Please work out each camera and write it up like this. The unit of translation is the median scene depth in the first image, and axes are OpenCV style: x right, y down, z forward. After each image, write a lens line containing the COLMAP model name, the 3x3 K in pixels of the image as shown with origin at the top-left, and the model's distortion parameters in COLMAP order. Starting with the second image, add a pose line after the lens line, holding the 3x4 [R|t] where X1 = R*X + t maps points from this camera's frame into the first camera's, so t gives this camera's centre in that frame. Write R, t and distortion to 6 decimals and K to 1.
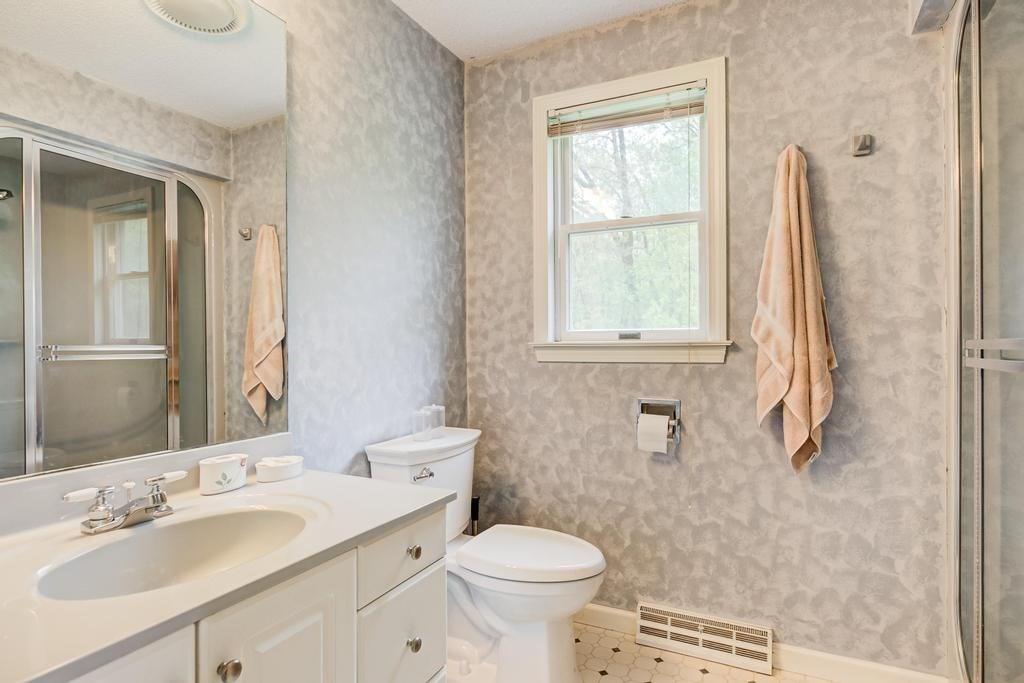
lens RADIAL K [[553.0, 0, 517.2], [0, 553.0, 344.9], [0, 0, 1]] dist [-0.012928, 0.003150]
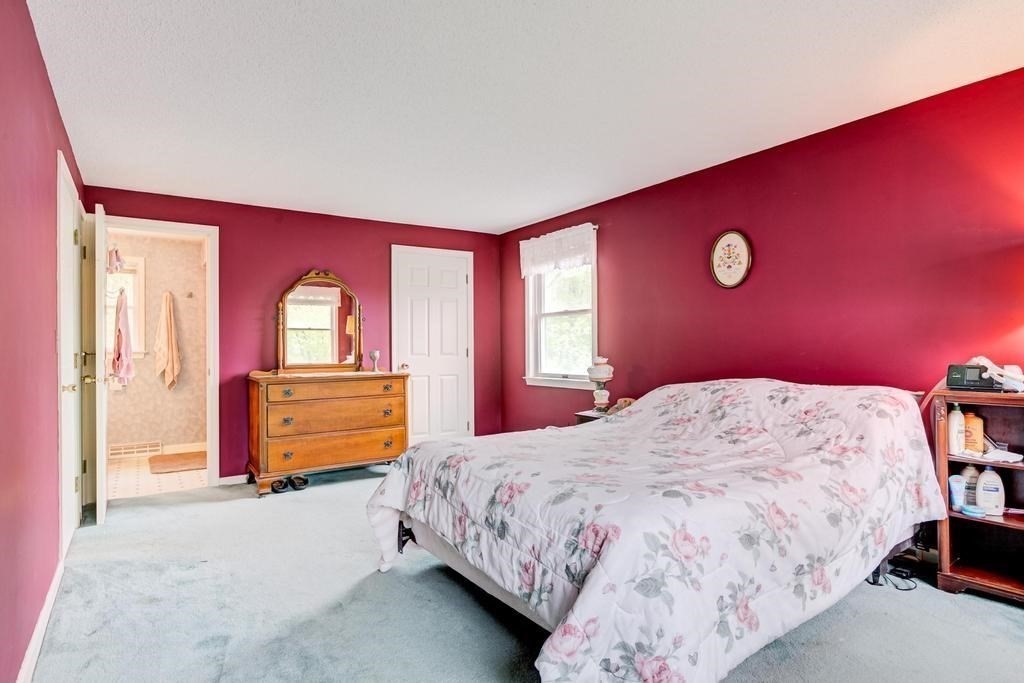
lens RADIAL K [[553.0, 0, 517.4], [0, 553.0, 348.2], [0, 0, 1]] dist [-0.012928, 0.003150]
pose [[0.489055, 0.004979, 0.872239, -1.346714], [0.005249, 0.999949, -0.008651, 0.014864], [-0.872237, 0.008809, 0.489004, -2.429430]]
